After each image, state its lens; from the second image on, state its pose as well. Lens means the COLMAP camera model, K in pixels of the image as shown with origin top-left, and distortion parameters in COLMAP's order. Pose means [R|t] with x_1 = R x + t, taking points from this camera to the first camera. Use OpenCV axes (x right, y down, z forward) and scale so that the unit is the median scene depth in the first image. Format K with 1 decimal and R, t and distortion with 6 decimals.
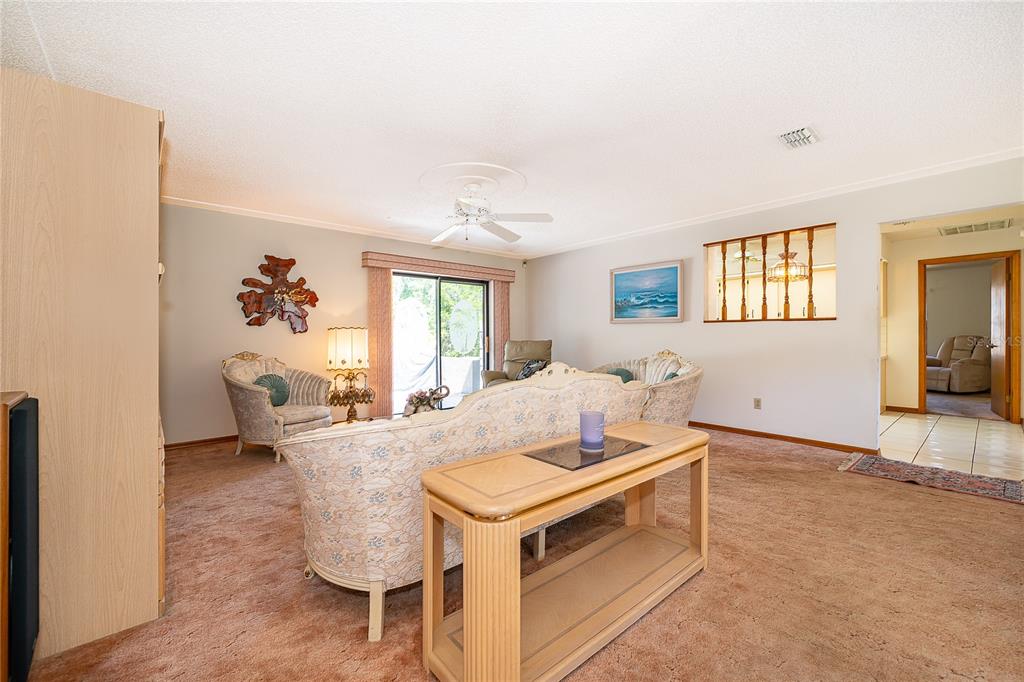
lens RADIAL K [[417.8, 0, 509.6], [0, 417.8, 336.8], [0, 0, 1]] dist [-0.002435, -0.000162]
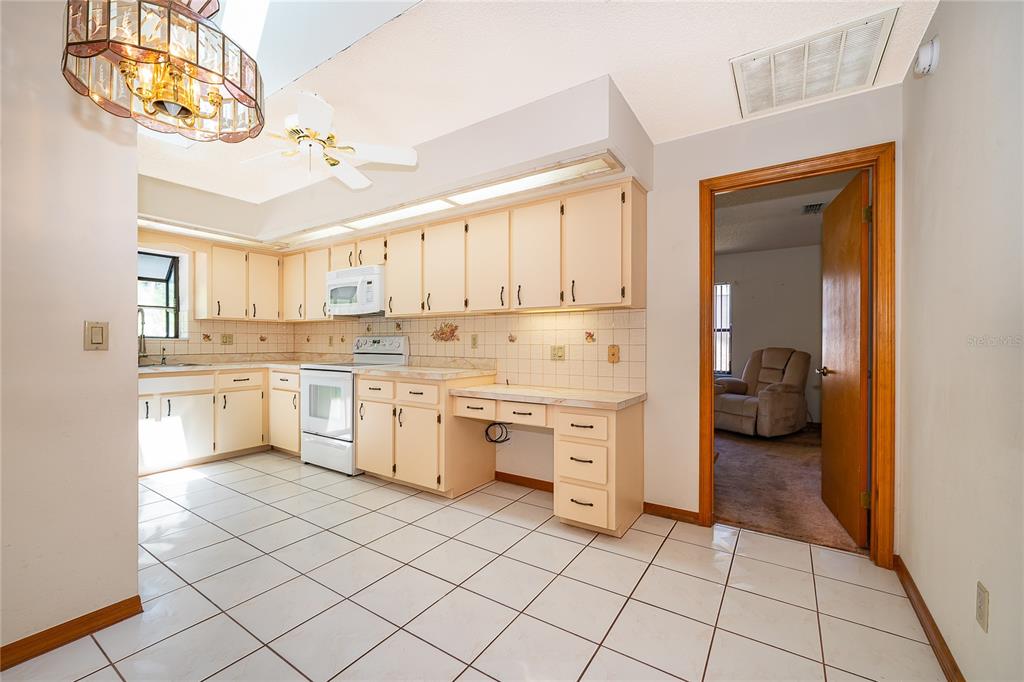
lens RADIAL K [[413.7, 0, 510.9], [0, 413.7, 342.4], [0, 0, 1]] dist [-0.001755, -0.000130]
pose [[0.962670, 0.009126, 0.270525, 0.738625], [-0.008346, 0.999957, -0.004033, -0.008074], [-0.270551, 0.001624, 0.962704, 0.696120]]
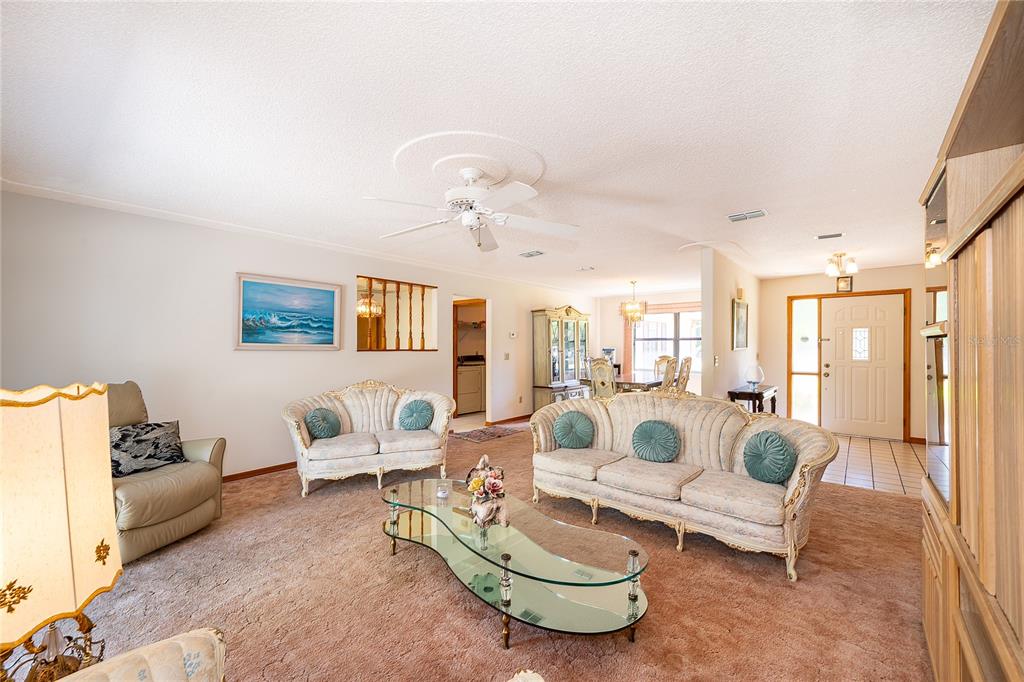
lens RADIAL K [[413.7, 0, 510.9], [0, 413.7, 342.4], [0, 0, 1]] dist [-0.001755, -0.000130]
pose [[-0.159528, 0.010250, 0.987140, -0.555324], [-0.000871, 0.999944, -0.010523, -0.042344], [-0.987193, -0.002538, -0.159511, 0.733545]]
